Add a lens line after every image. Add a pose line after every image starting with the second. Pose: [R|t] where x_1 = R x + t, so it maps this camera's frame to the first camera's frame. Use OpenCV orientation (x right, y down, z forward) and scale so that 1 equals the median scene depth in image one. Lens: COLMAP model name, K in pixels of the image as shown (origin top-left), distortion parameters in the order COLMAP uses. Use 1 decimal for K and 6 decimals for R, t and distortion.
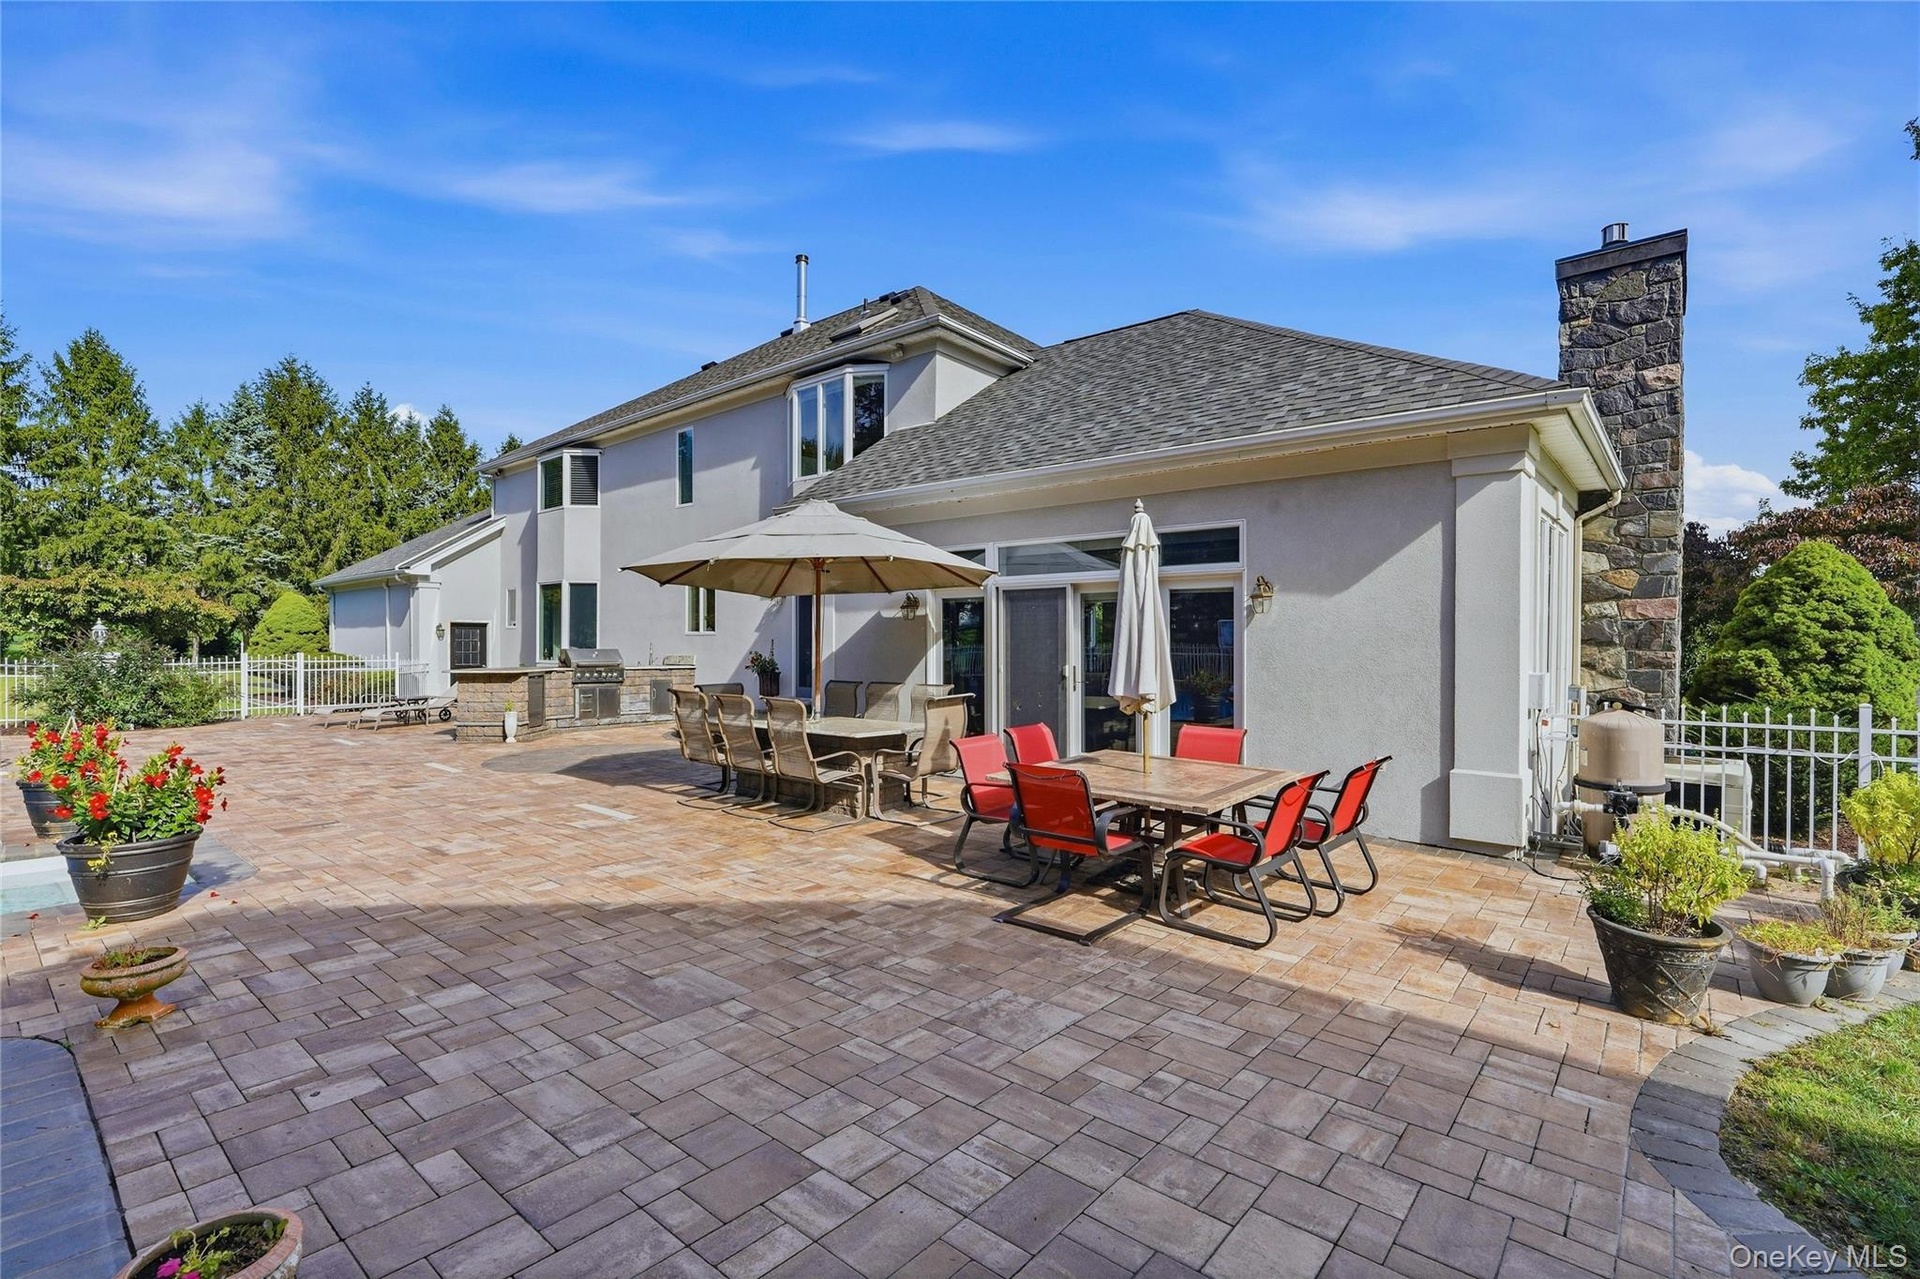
lens RADIAL K [[869.5, 0, 957.0], [0, 869.5, 643.1], [0, 0, 1]] dist [-0.004076, 0.000187]
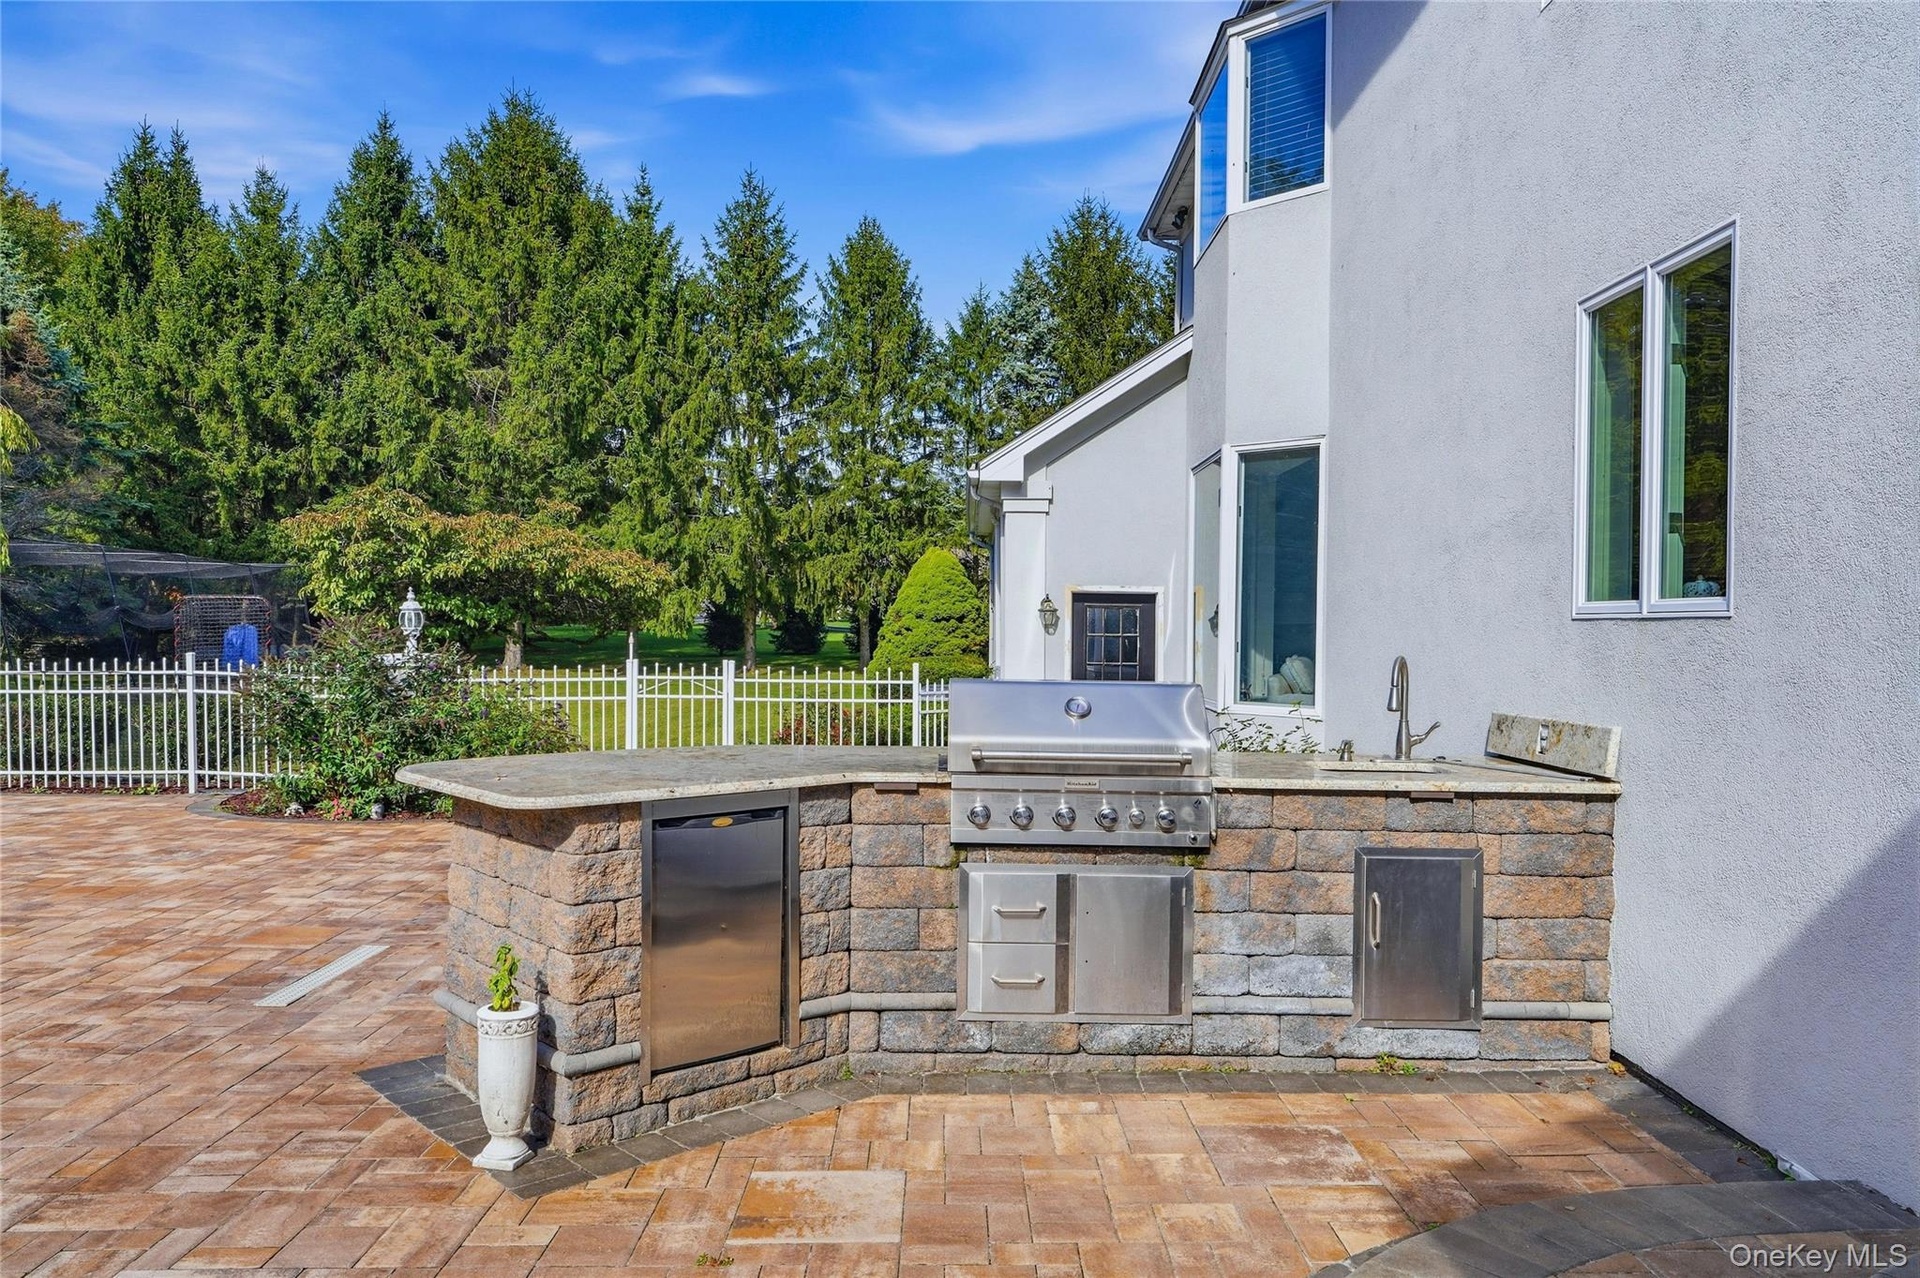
lens RADIAL K [[1305.0, 0, 954.3], [0, 1305.0, 637.5], [0, 0, 1]] dist [0.006743, 0.000787]
pose [[0.649795, 0.008112, -0.760066, -0.187413], [-0.007842, 0.999961, 0.003968, -0.005399], [0.760069, 0.003382, 0.649833, 0.737648]]
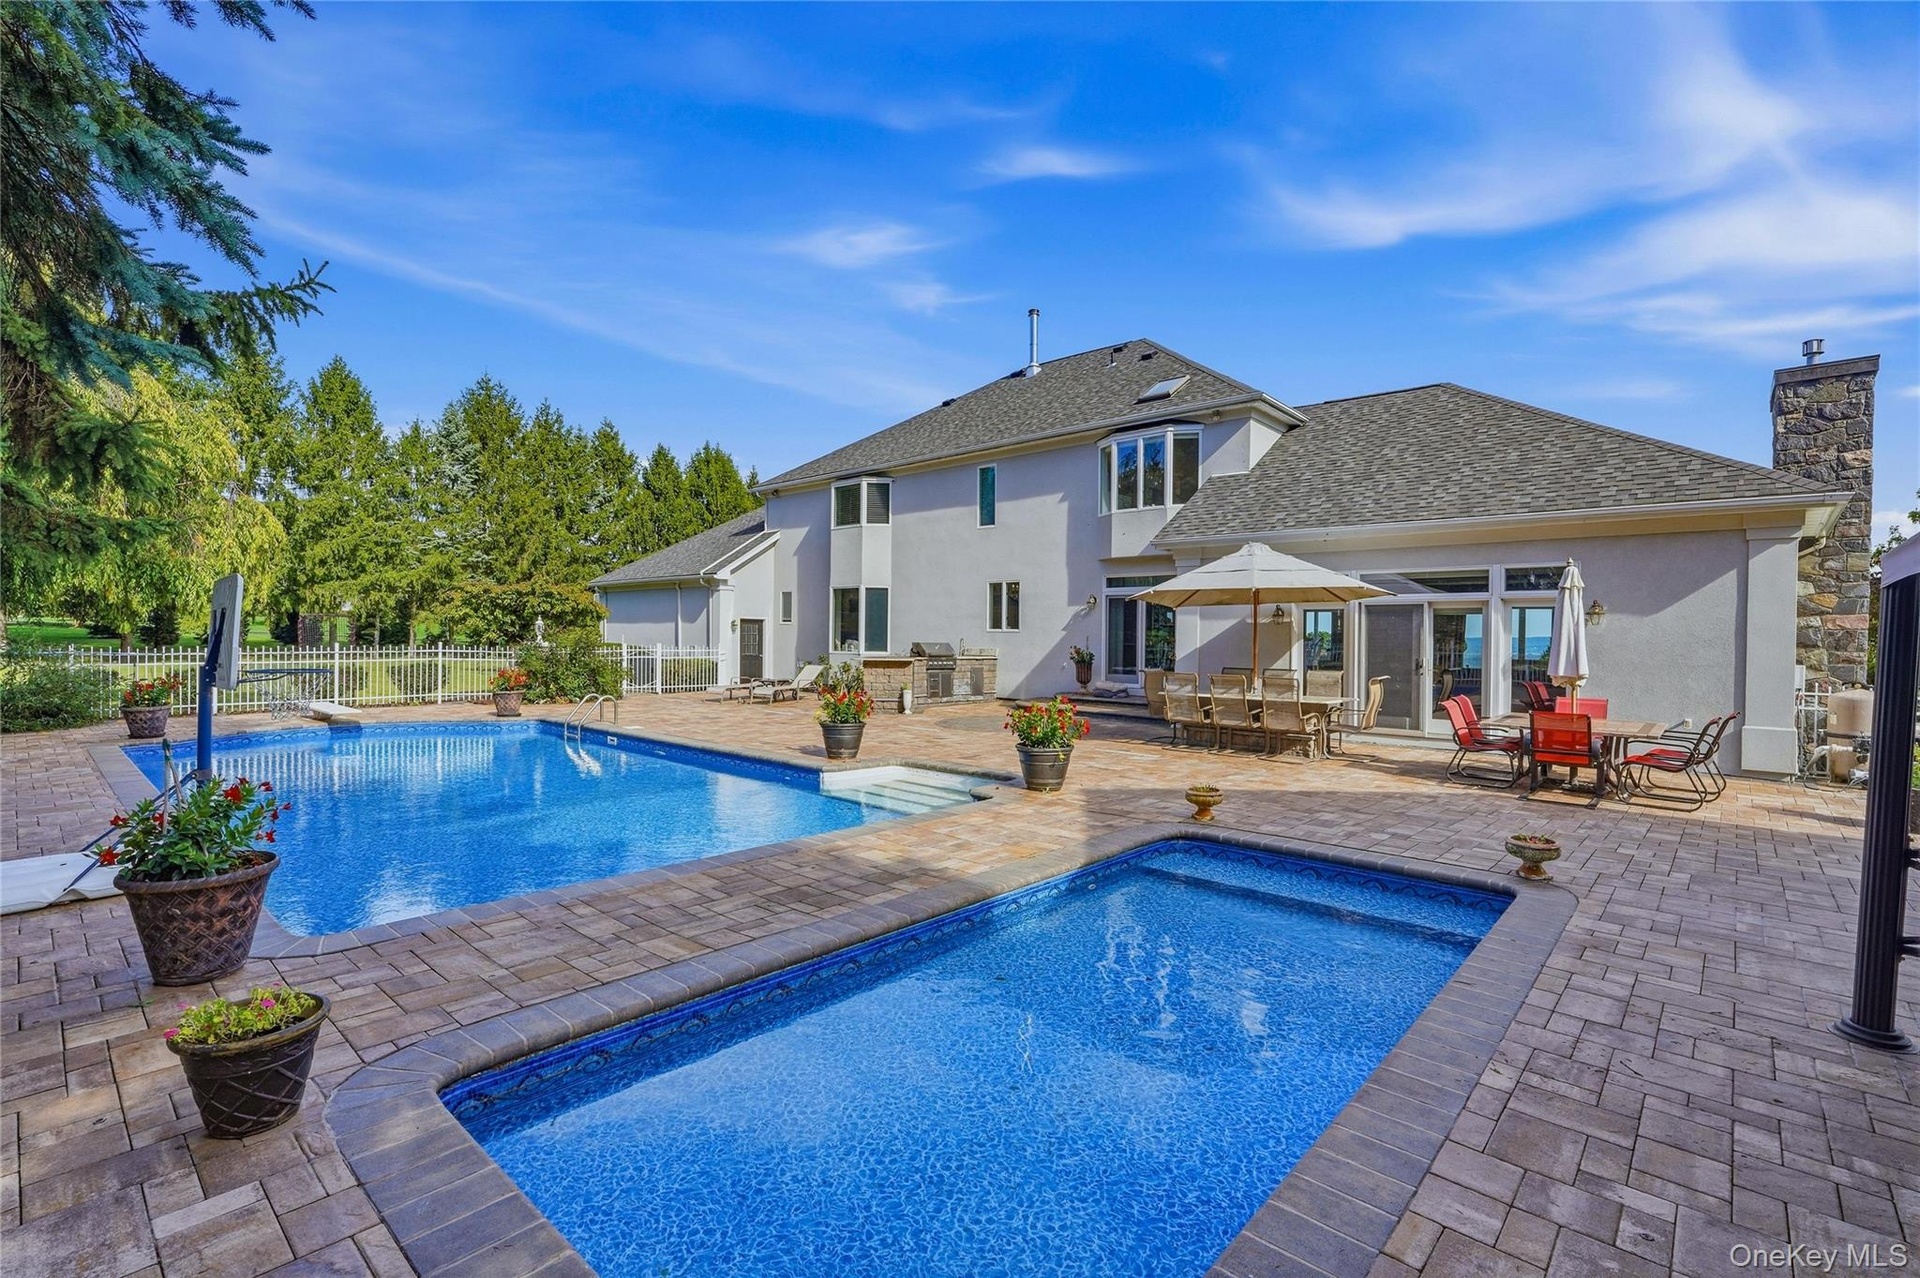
lens RADIAL K [[869.5, 0, 952.0], [0, 869.5, 643.5], [0, 0, 1]] dist [-0.004076, 0.000187]
pose [[0.999153, 0.008373, -0.040289, -0.328563], [-0.008068, 0.999937, 0.007750, -0.001984], [0.040351, -0.007418, 0.999158, -0.257057]]
